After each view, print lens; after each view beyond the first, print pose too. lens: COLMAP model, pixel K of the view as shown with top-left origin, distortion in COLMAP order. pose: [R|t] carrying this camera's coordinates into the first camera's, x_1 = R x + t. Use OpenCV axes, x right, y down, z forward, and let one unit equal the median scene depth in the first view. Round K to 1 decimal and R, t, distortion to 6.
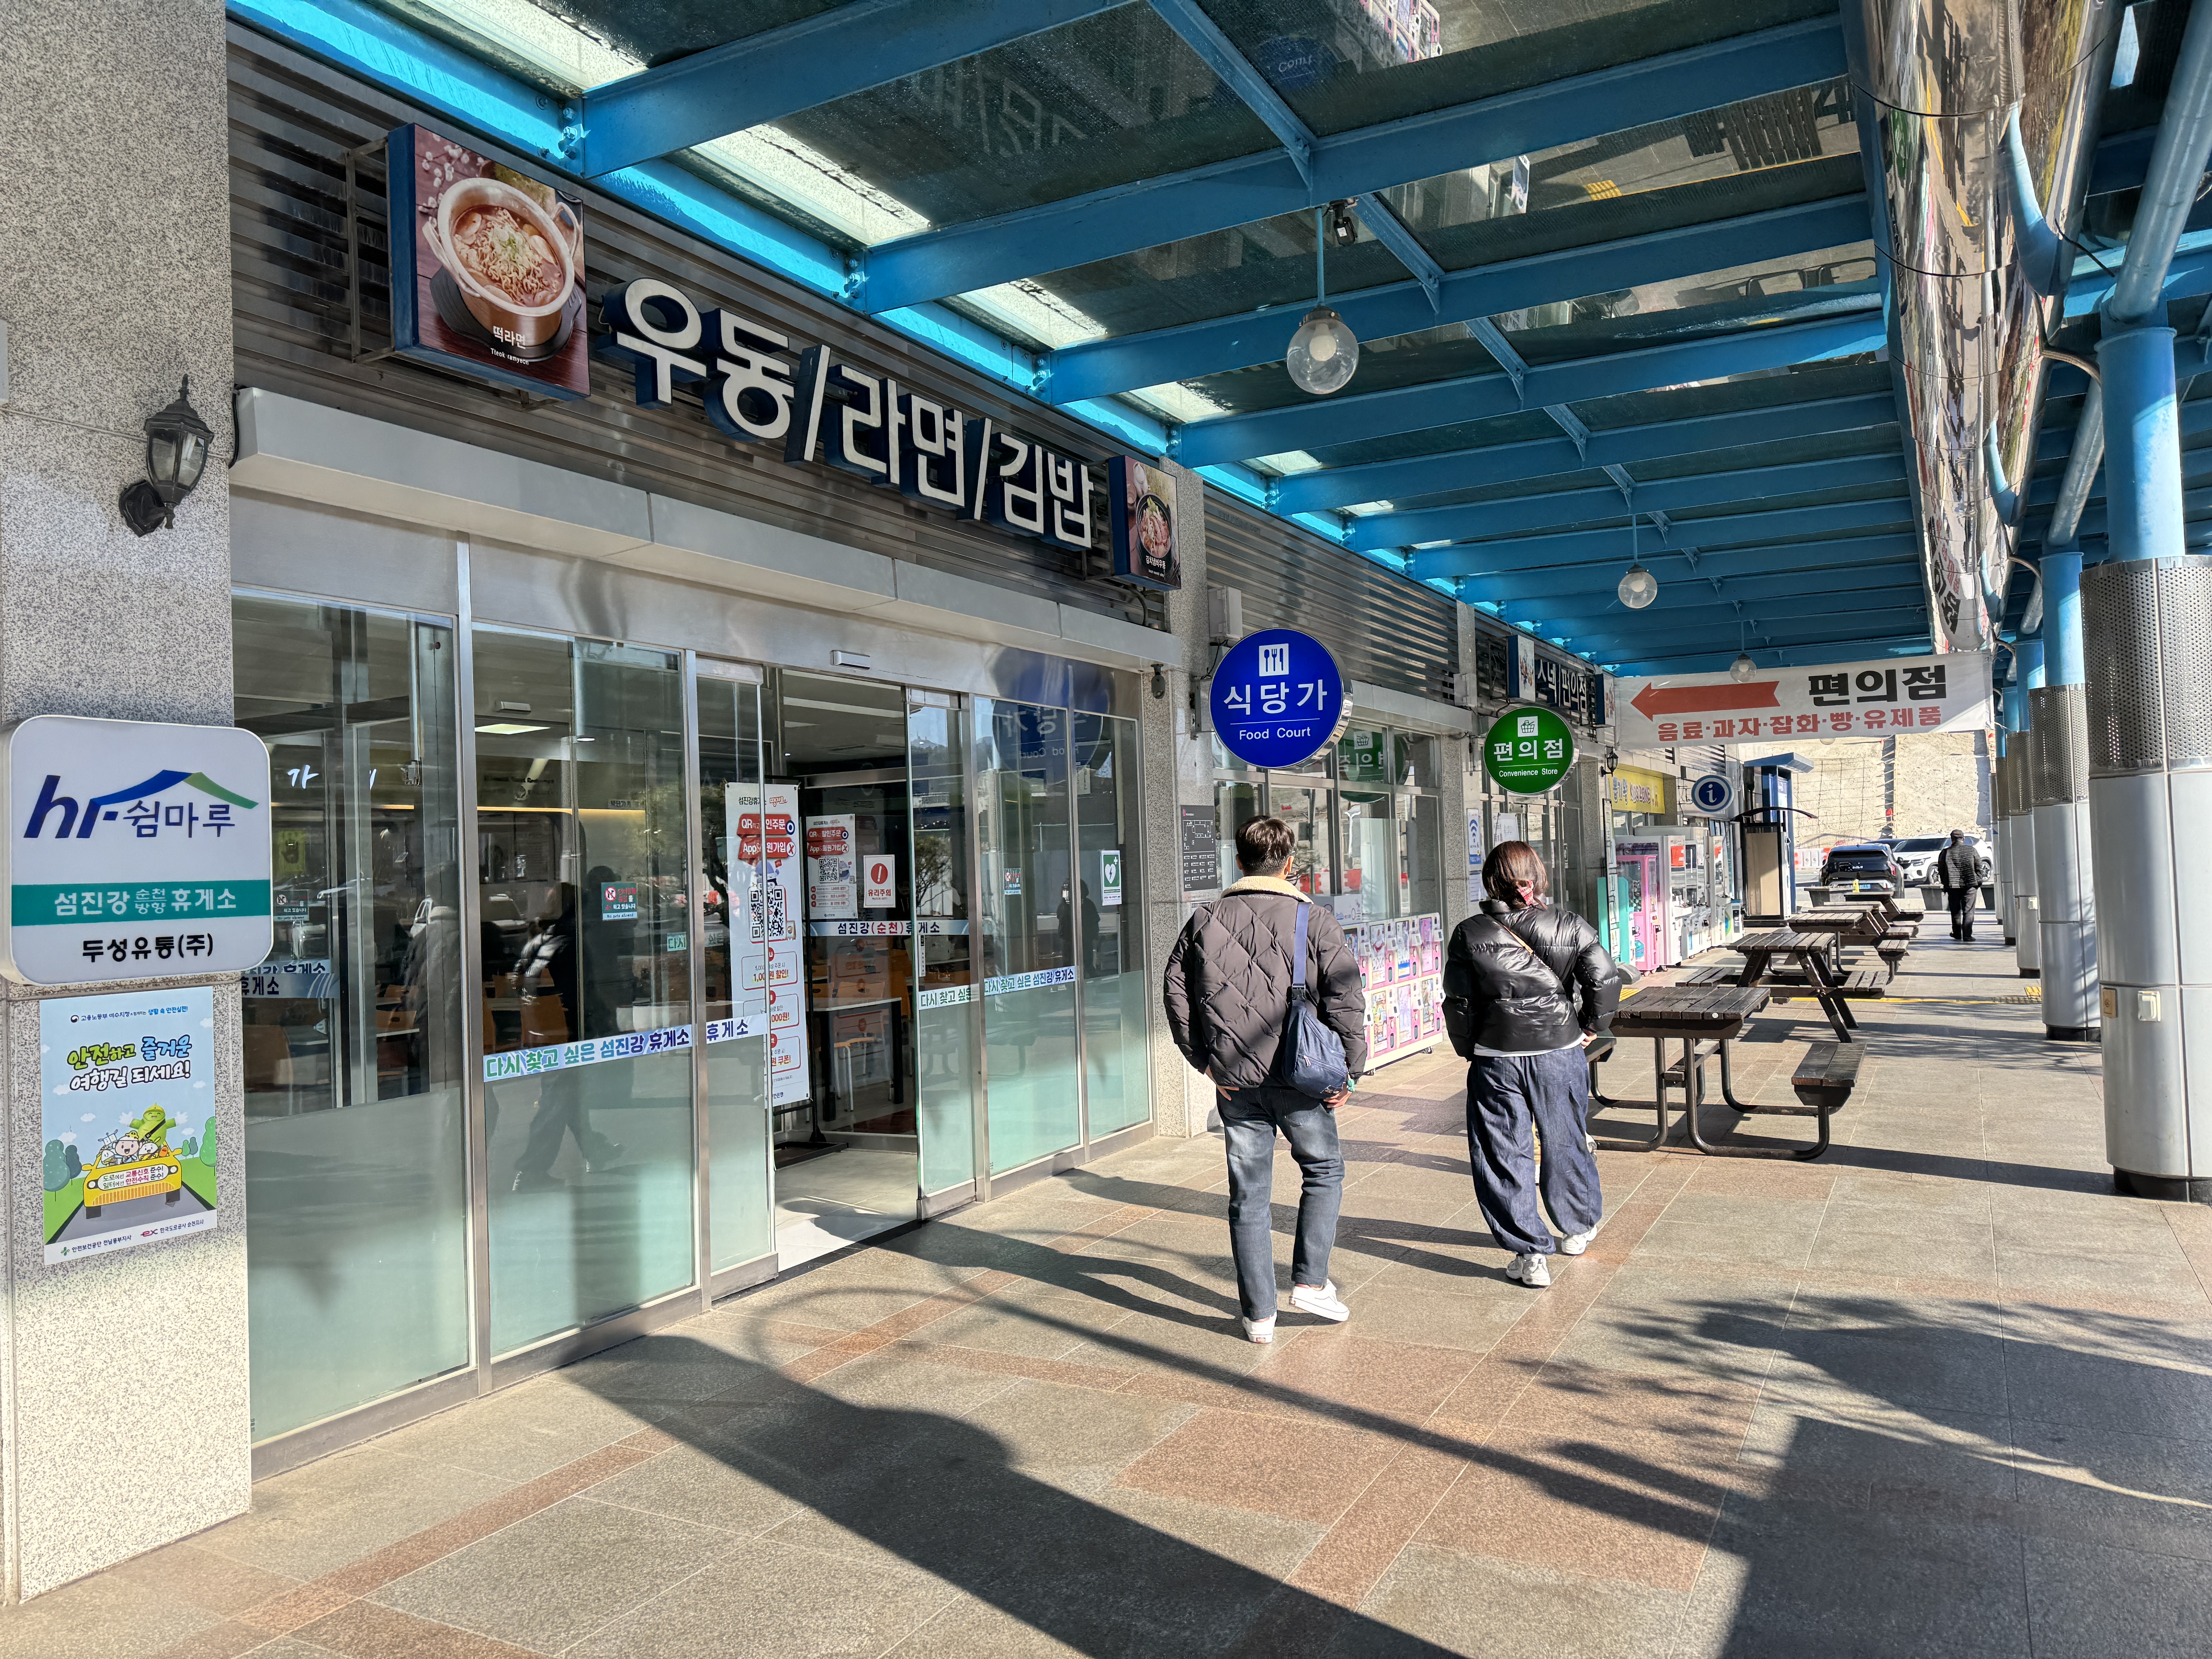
lens RADIAL K [[1571.4, 0, 1151.9], [0, 1571.4, 833.1], [0, 0, 1]] dist [0.083232, -0.104280]
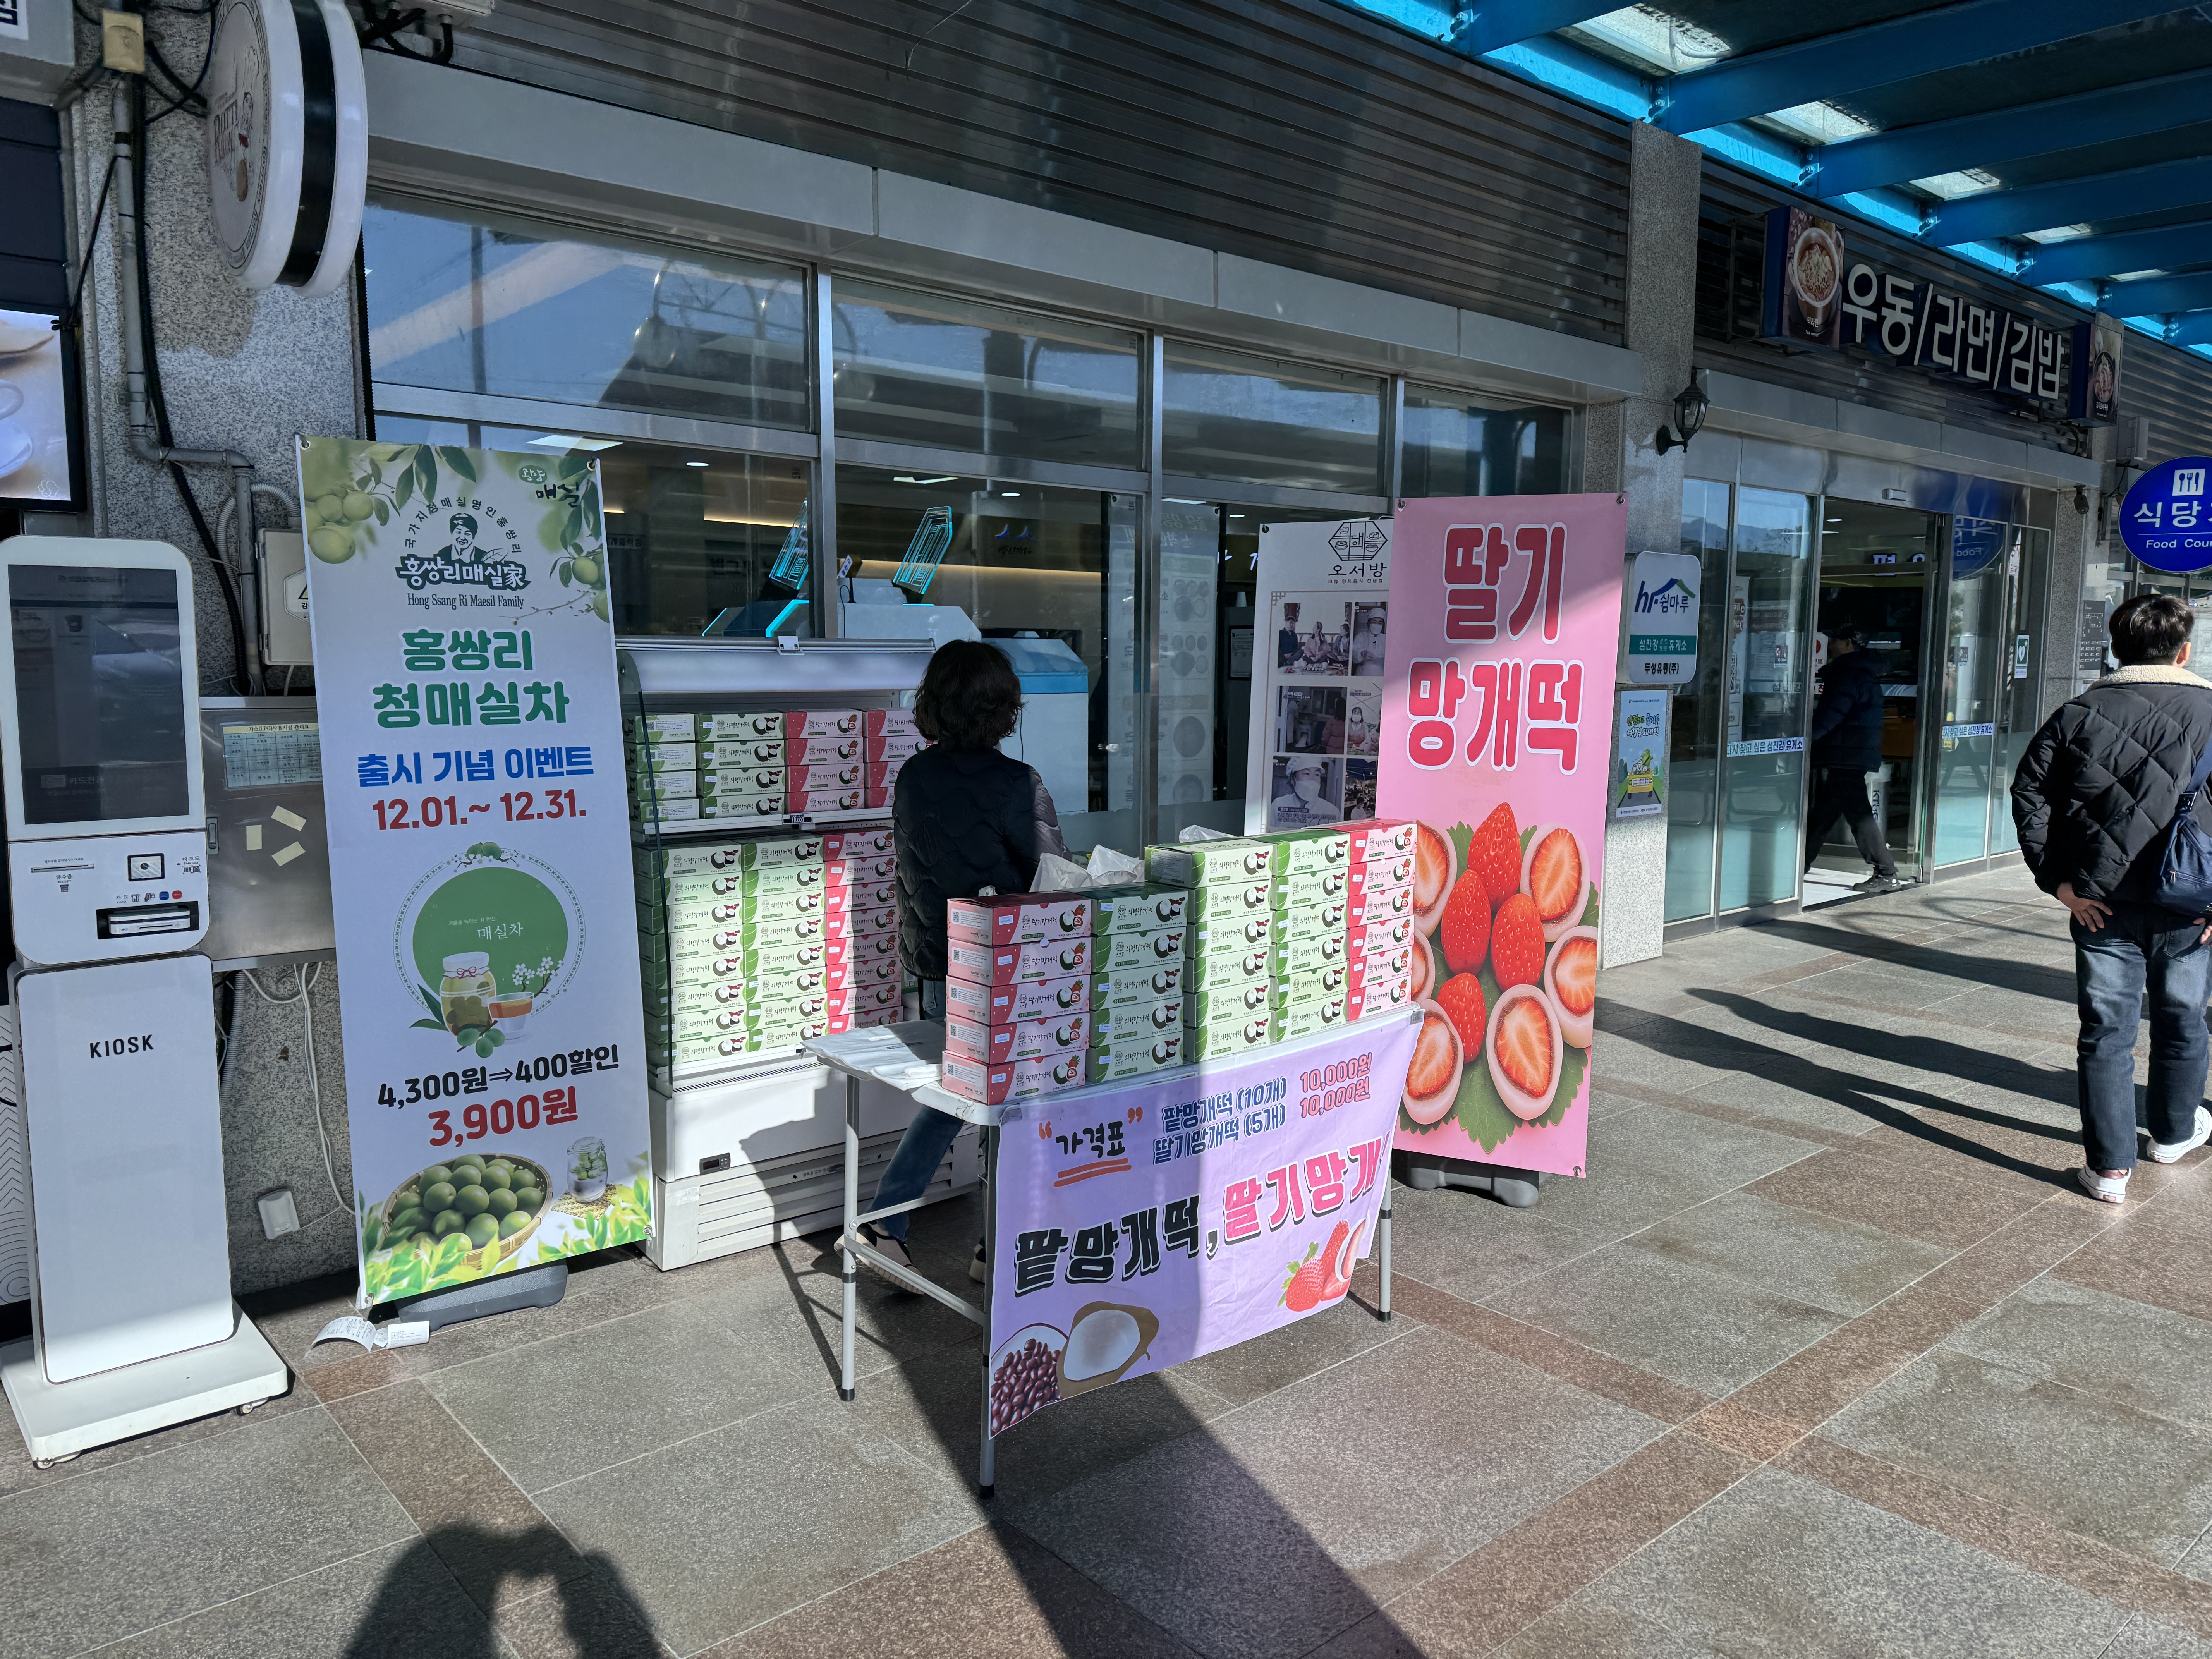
lens RADIAL K [[1558.7, 0, 1095.5], [0, 1558.7, 790.0], [0, 0, 1]] dist [0.102650, -0.107970]
pose [[0.926565, 0.075994, -0.368377, -0.283690], [-0.032553, 0.991904, 0.122744, 0.001727], [0.374723, -0.101739, 0.921538, -0.577402]]
